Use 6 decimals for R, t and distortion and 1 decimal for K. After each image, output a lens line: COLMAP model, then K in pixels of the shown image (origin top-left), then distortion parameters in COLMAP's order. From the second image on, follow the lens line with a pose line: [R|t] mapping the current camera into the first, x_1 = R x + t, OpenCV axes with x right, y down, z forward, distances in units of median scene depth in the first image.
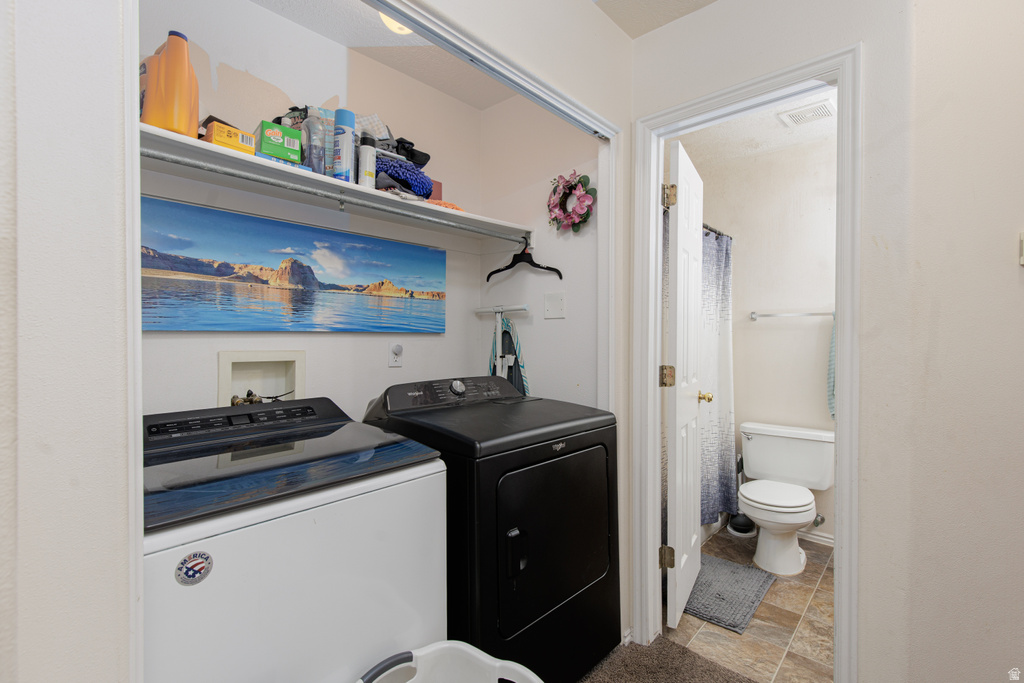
lens RADIAL K [[458.7, 0, 511.1], [0, 458.7, 339.5], [0, 0, 1]] dist [0.000437, -0.000098]
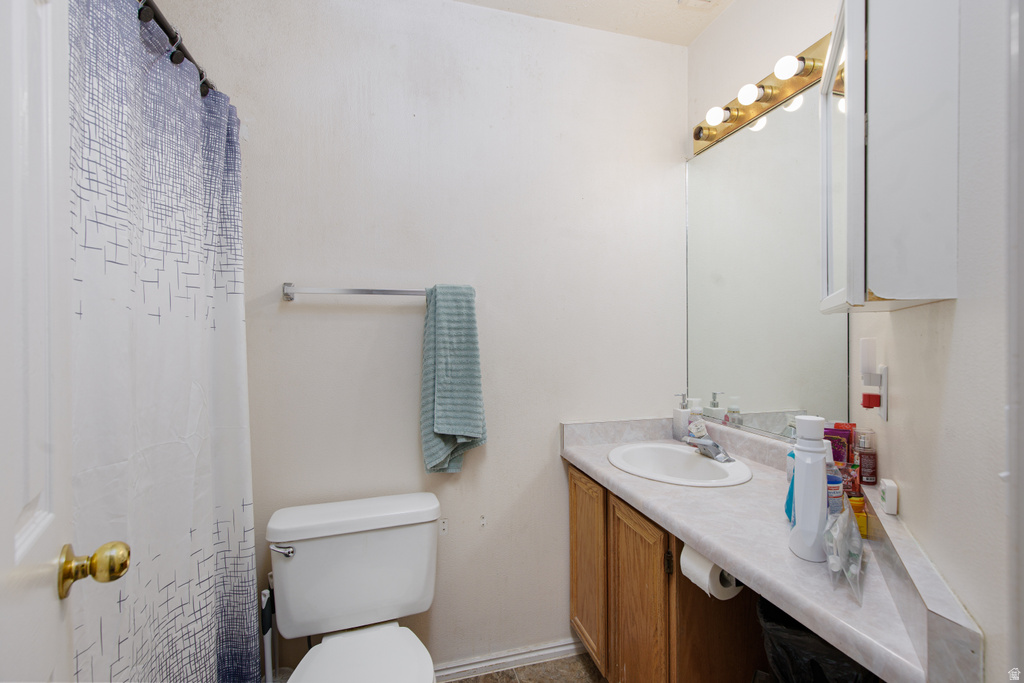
lens RADIAL K [[458.7, 0, 513.5], [0, 458.7, 340.5], [0, 0, 1]] dist [0.000437, -0.000098]
pose [[0.527035, -0.013095, 0.849743, 0.243613], [0.008505, 0.999912, 0.010134, -0.000200], [-0.849801, 0.001886, 0.527101, 0.550505]]
